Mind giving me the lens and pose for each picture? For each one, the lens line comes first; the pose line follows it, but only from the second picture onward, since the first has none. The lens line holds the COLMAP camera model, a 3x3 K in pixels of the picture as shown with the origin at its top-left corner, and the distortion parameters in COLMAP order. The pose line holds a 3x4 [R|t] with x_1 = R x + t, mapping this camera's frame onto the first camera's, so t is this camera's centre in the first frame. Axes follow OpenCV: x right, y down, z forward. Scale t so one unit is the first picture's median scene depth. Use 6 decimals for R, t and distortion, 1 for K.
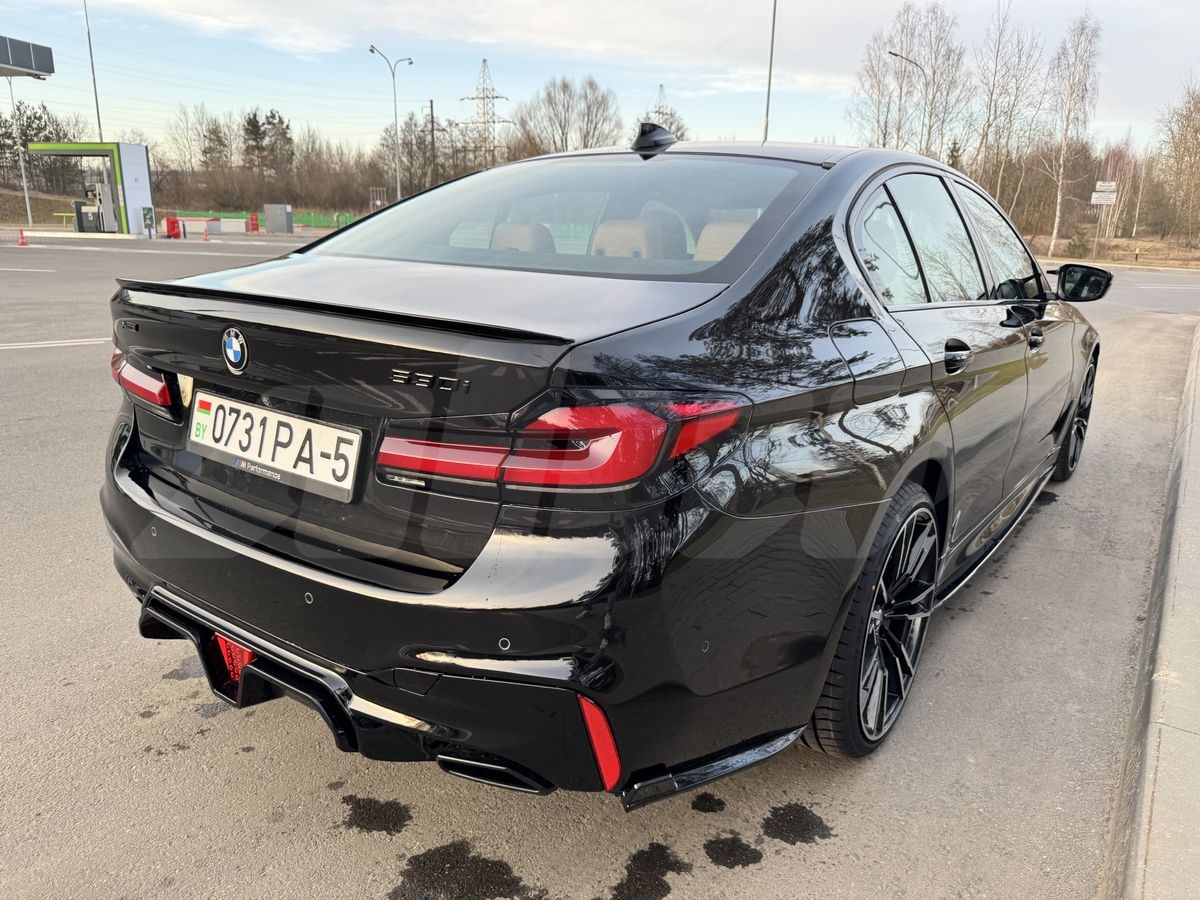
lens RADIAL K [[853.7, 0, 609.0], [0, 853.7, 470.7], [0, 0, 1]] dist [0.012979, -0.019383]
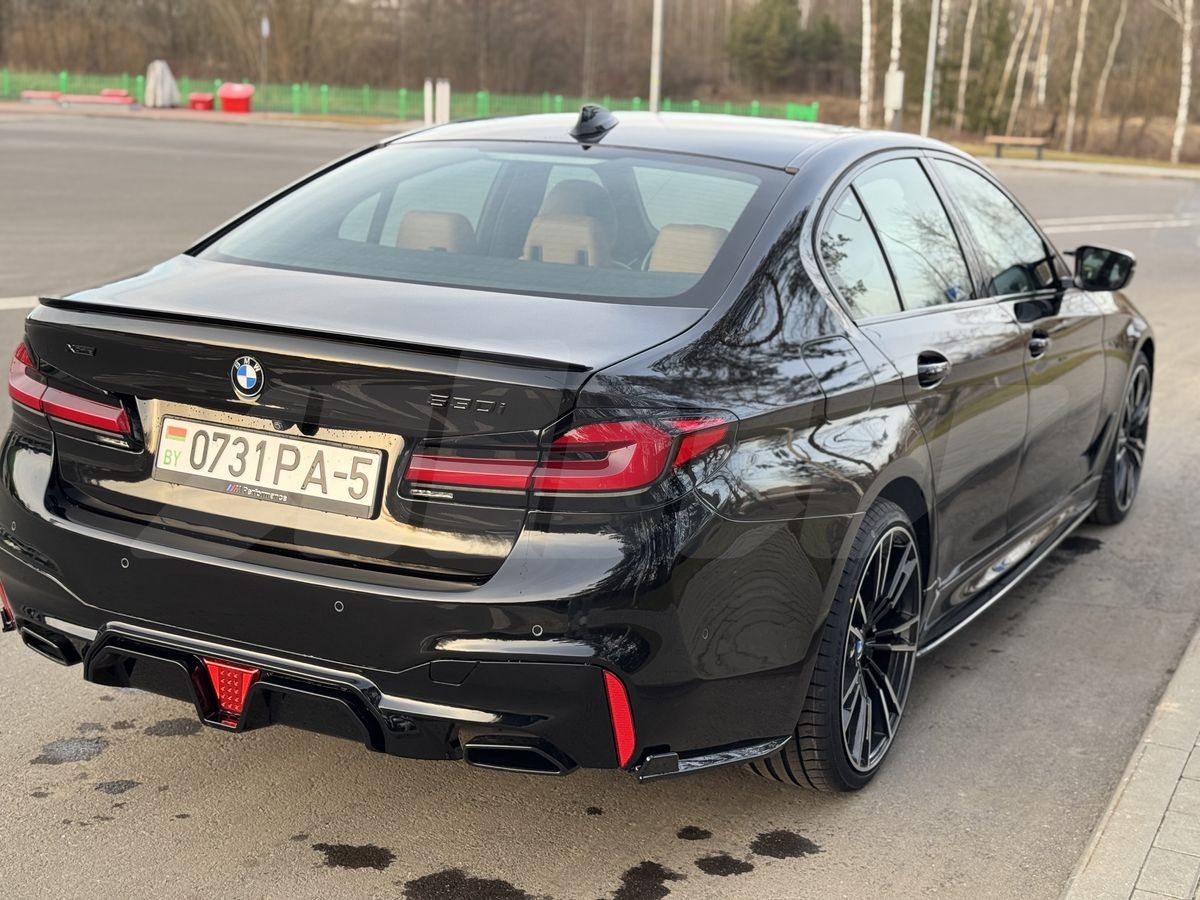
lens RADIAL K [[1682.5, 0, 583.8], [0, 1682.5, 481.5], [0, 0, 1]] dist [0.122109, 0.000000]
pose [[0.991457, -0.020915, 0.128749, -0.246171], [0.027685, 0.998314, -0.051022, 0.085127], [-0.127465, 0.054150, 0.990364, -0.902483]]
